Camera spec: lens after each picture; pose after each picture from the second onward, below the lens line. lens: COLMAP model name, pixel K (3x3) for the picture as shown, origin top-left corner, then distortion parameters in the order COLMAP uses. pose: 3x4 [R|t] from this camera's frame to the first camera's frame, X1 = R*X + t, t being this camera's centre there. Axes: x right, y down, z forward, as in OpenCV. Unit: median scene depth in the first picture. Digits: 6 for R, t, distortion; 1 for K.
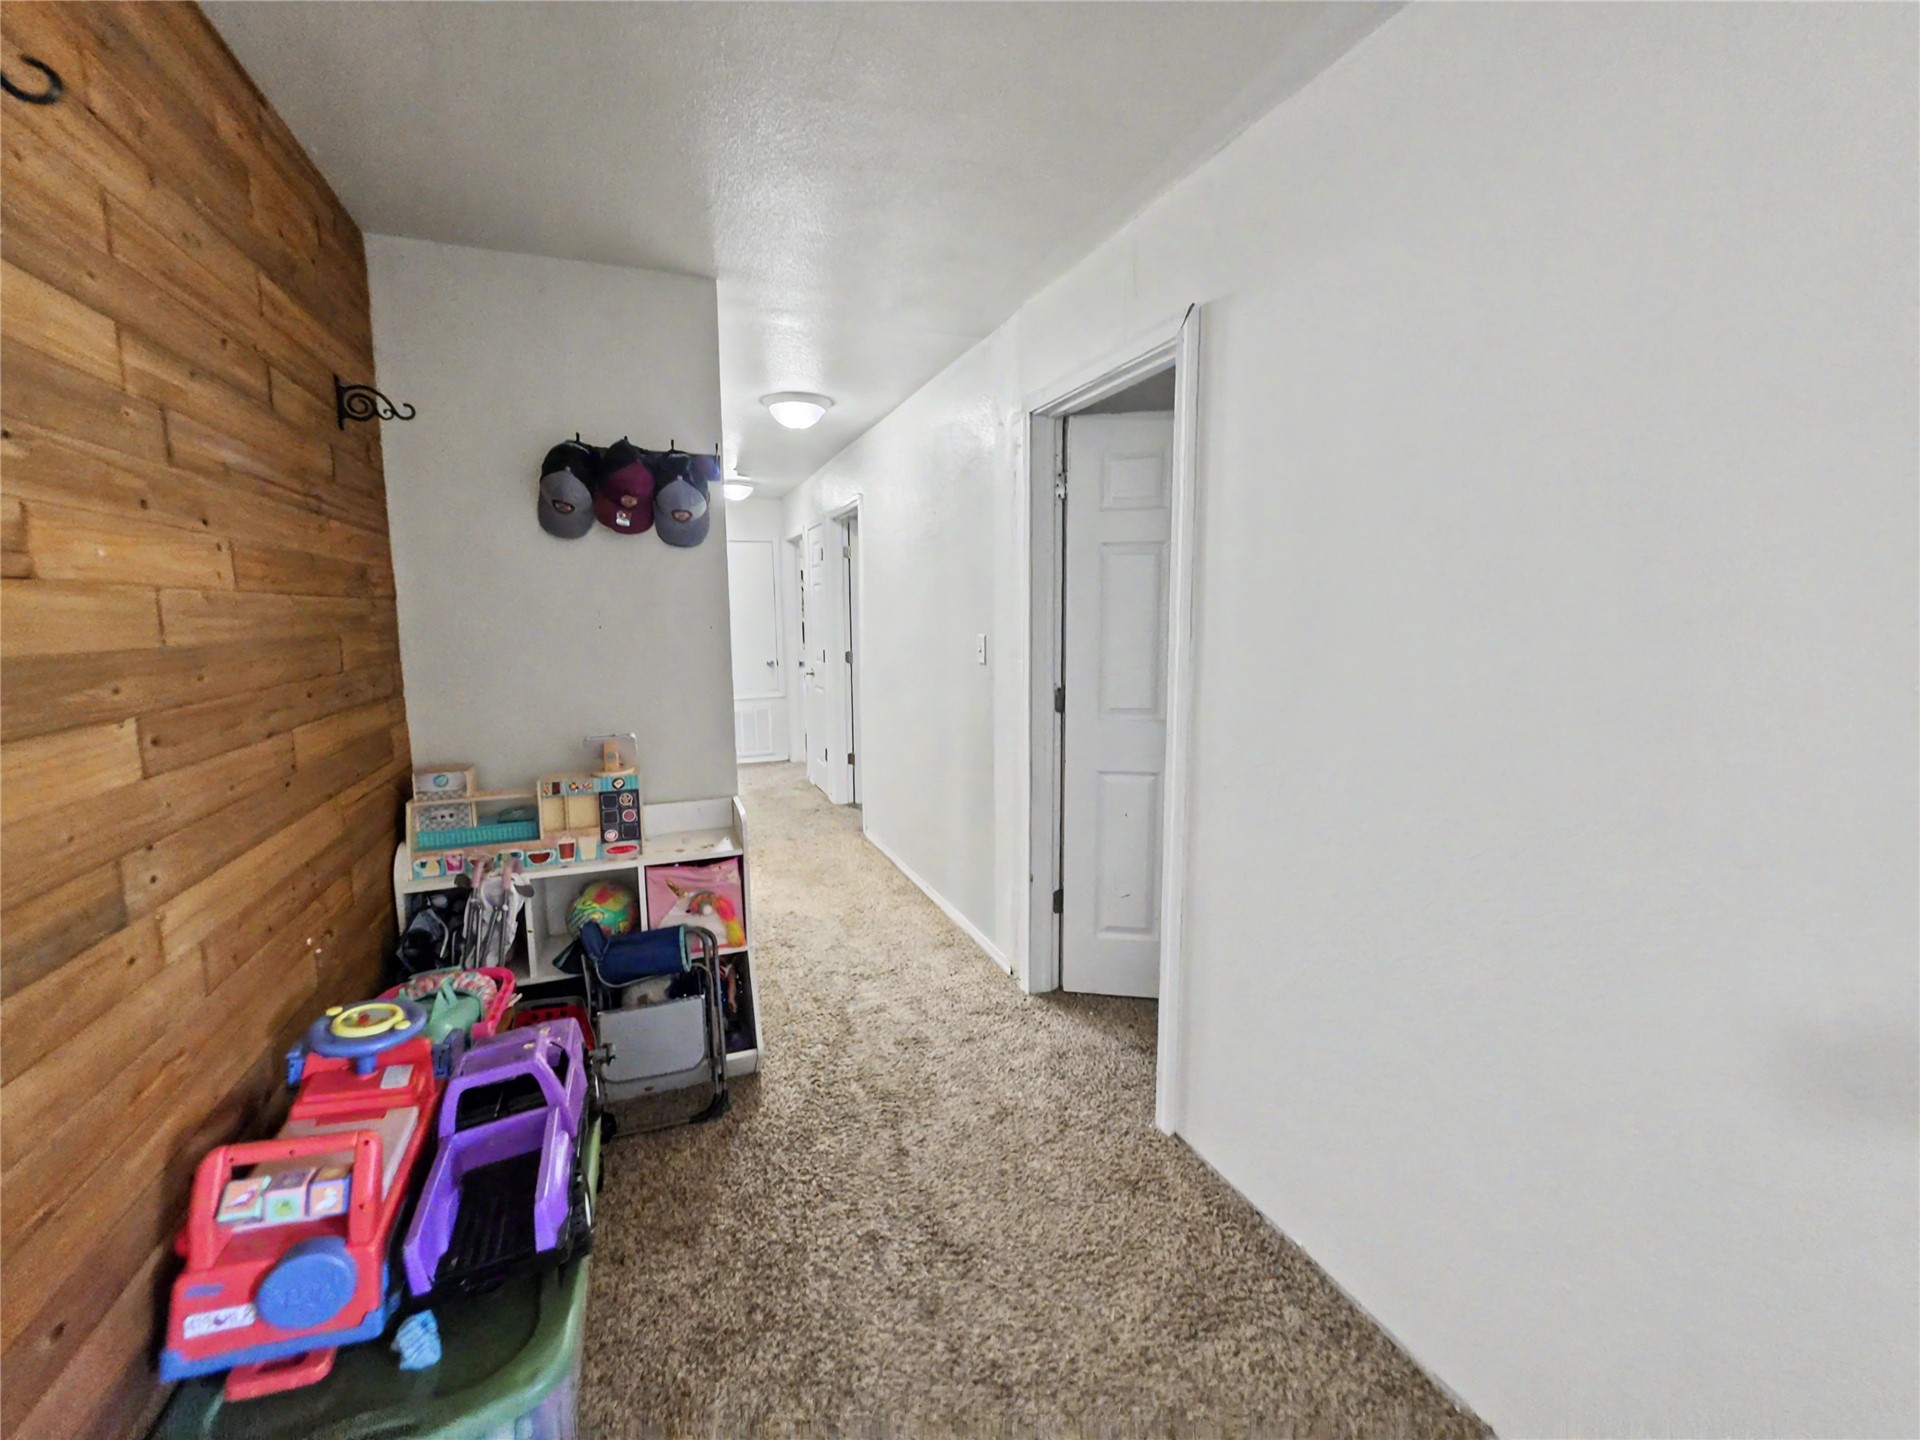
lens RADIAL K [[776.1, 0, 945.0], [0, 776.1, 710.9], [0, 0, 1]] dist [-0.007973, 0.000375]
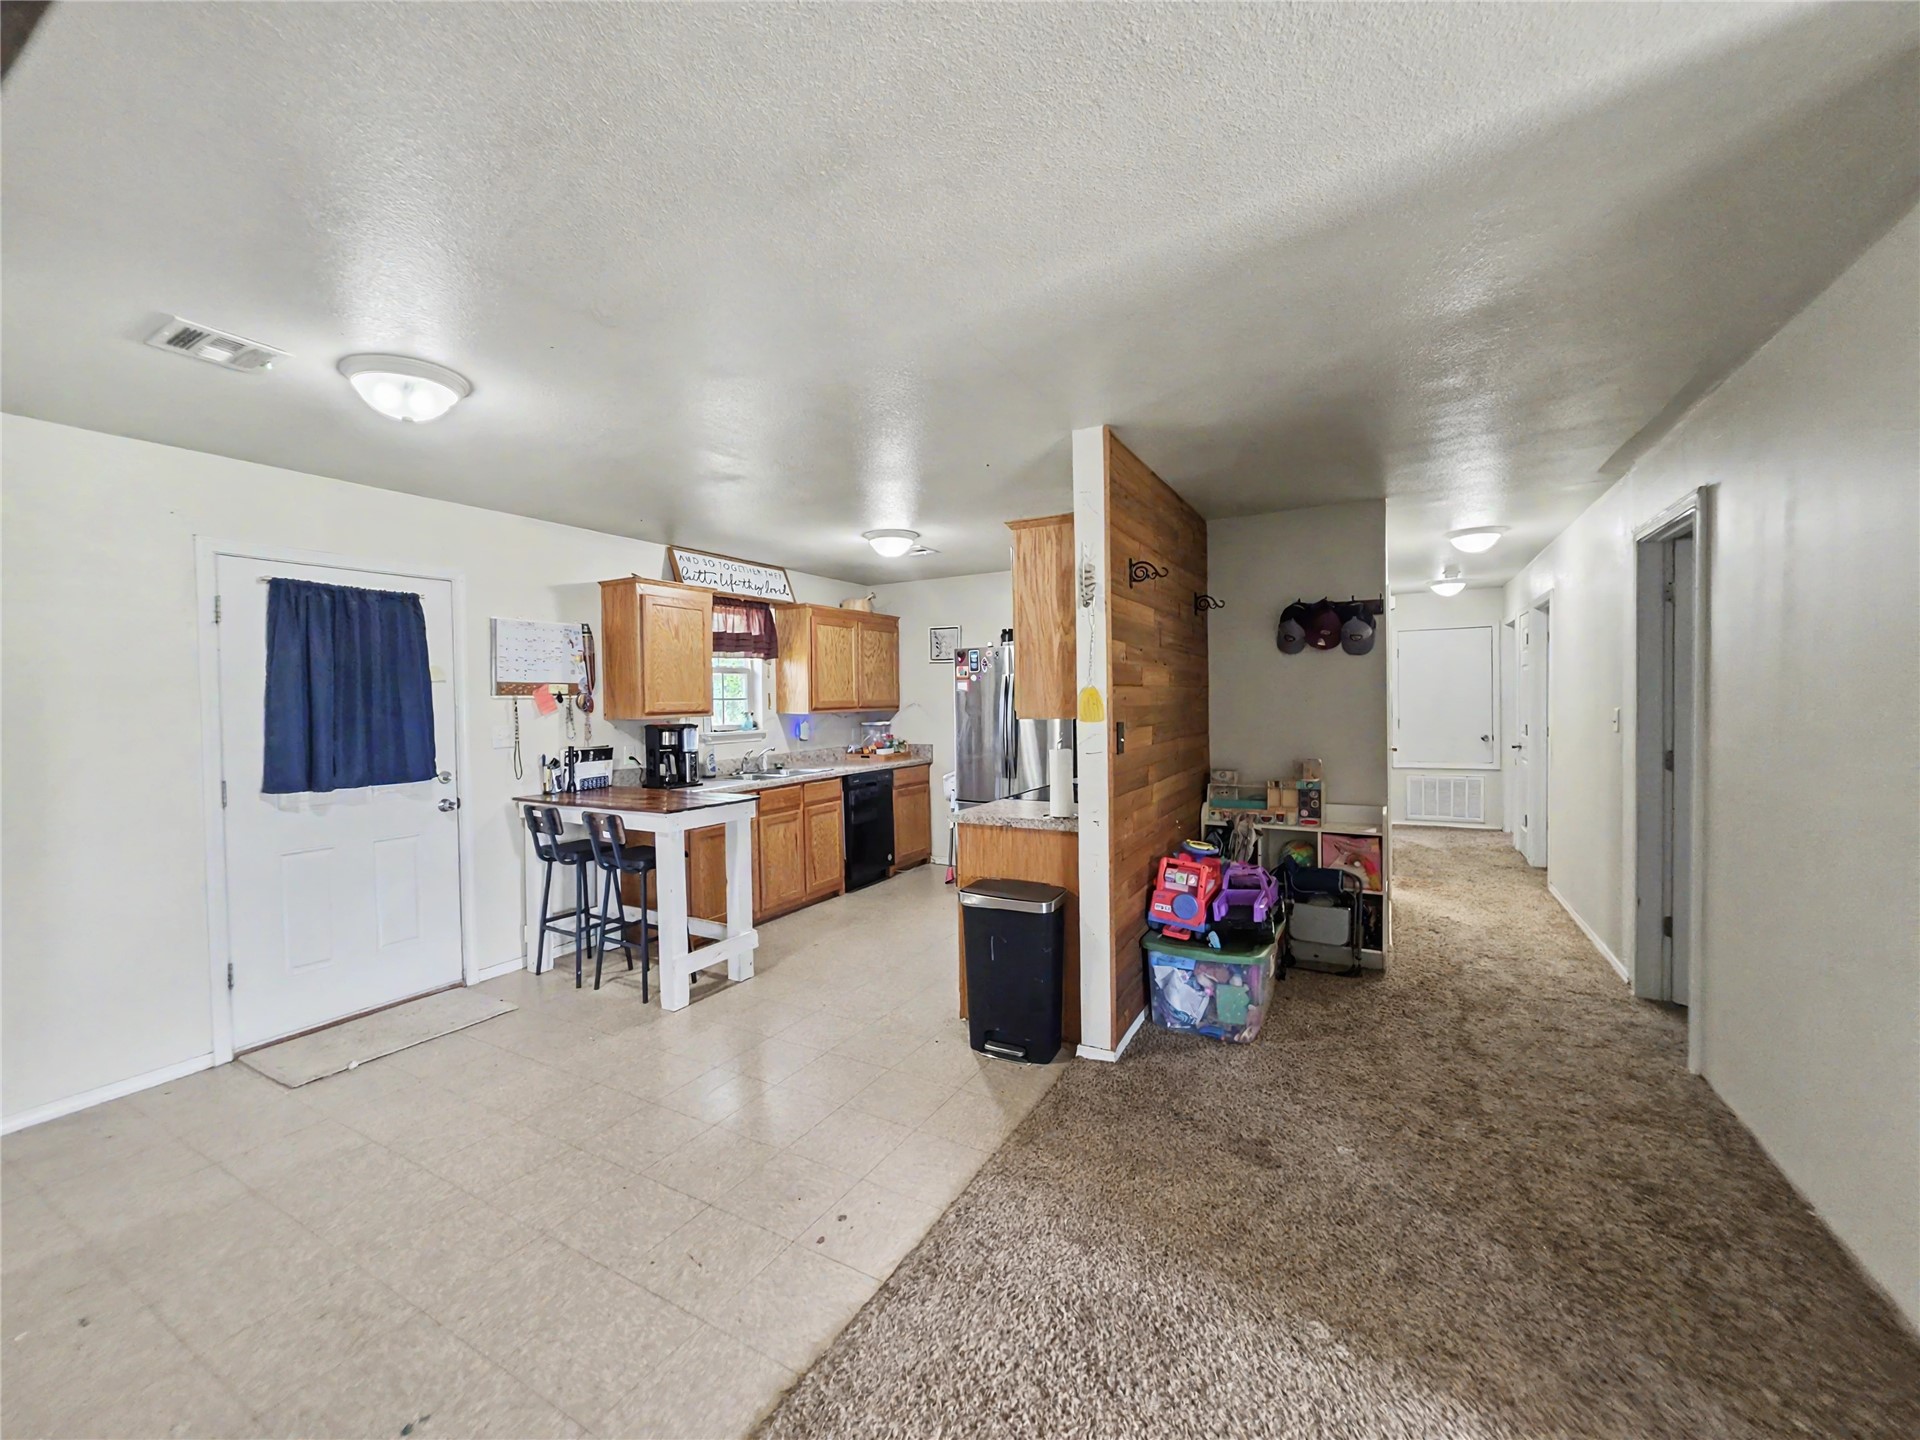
lens RADIAL K [[776.1, 0, 945.0], [0, 776.1, 710.9], [0, 0, 1]] dist [-0.007973, 0.000375]
pose [[0.626470, 0.008841, -0.779395, 0.480748], [-0.087550, 0.994406, -0.059093, 0.105504], [0.774513, 0.105256, 0.623740, -0.859706]]
